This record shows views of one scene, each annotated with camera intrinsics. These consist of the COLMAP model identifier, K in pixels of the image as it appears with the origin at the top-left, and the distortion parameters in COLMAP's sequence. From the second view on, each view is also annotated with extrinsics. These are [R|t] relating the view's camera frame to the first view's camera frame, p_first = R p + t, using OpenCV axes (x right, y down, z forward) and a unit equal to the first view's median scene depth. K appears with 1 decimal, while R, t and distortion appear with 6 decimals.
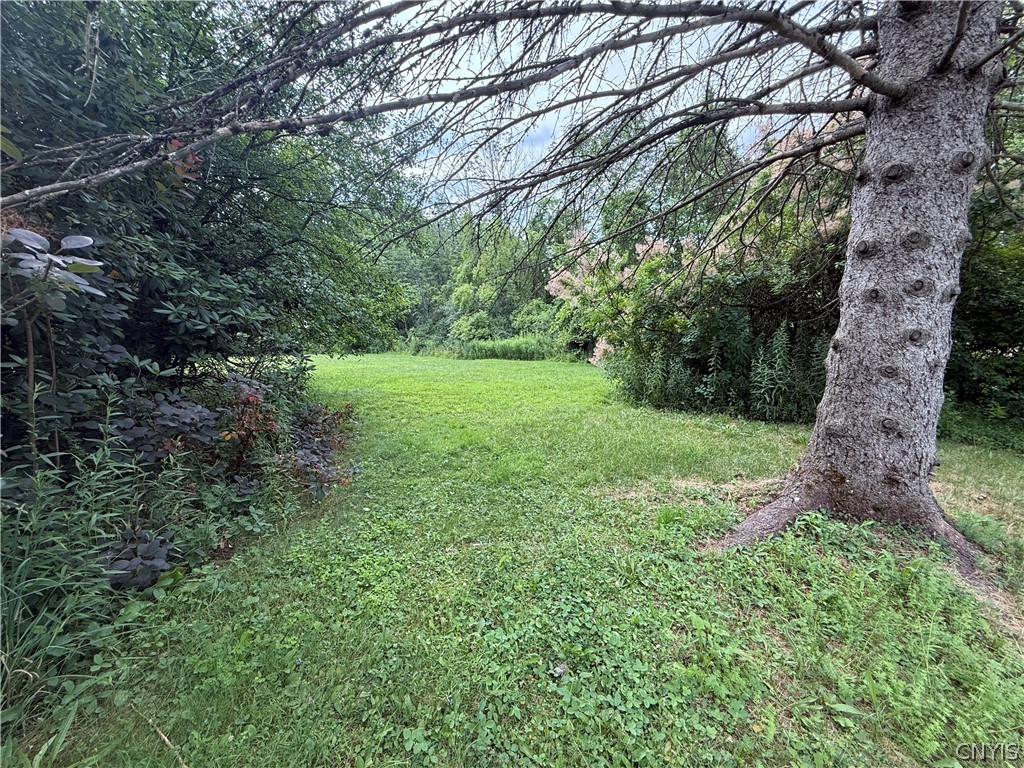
lens RADIAL K [[417.4, 0, 513.9], [0, 417.4, 385.9], [0, 0, 1]] dist [-0.002842, -0.000676]
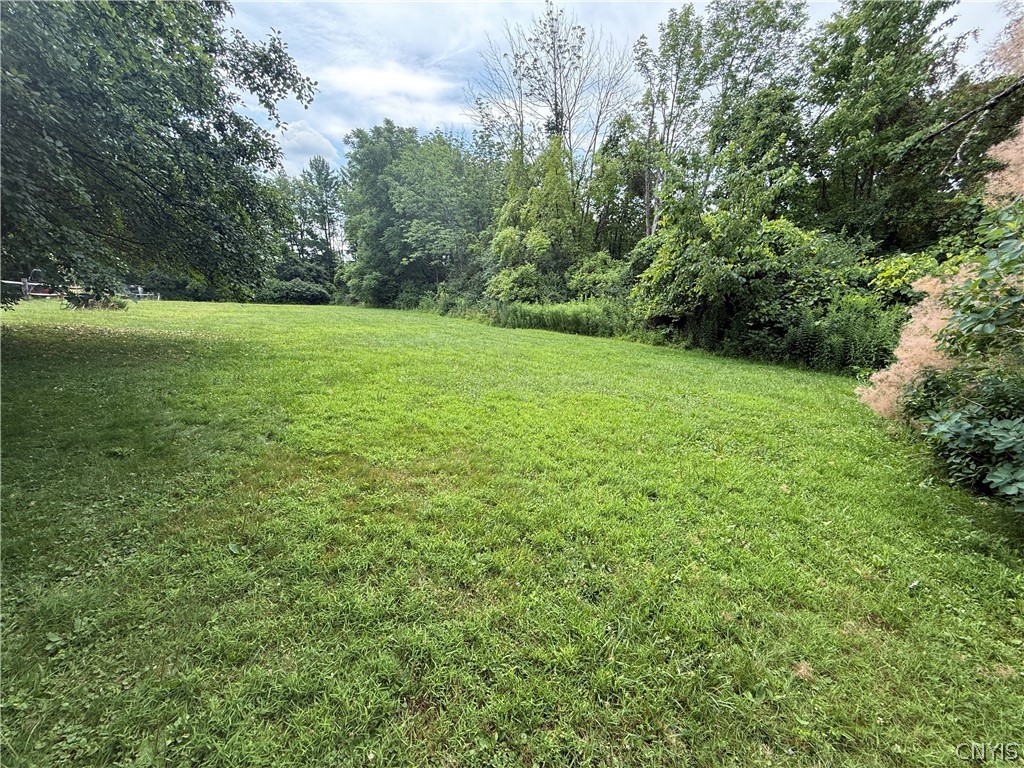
lens RADIAL K [[417.4, 0, 517.5], [0, 417.4, 381.2], [0, 0, 1]] dist [-0.002842, -0.000676]
pose [[0.994499, 0.076007, -0.072078, -0.026388], [-0.069925, 0.994056, 0.083452, -0.029478], [0.077992, -0.077953, 0.993902, 0.227188]]
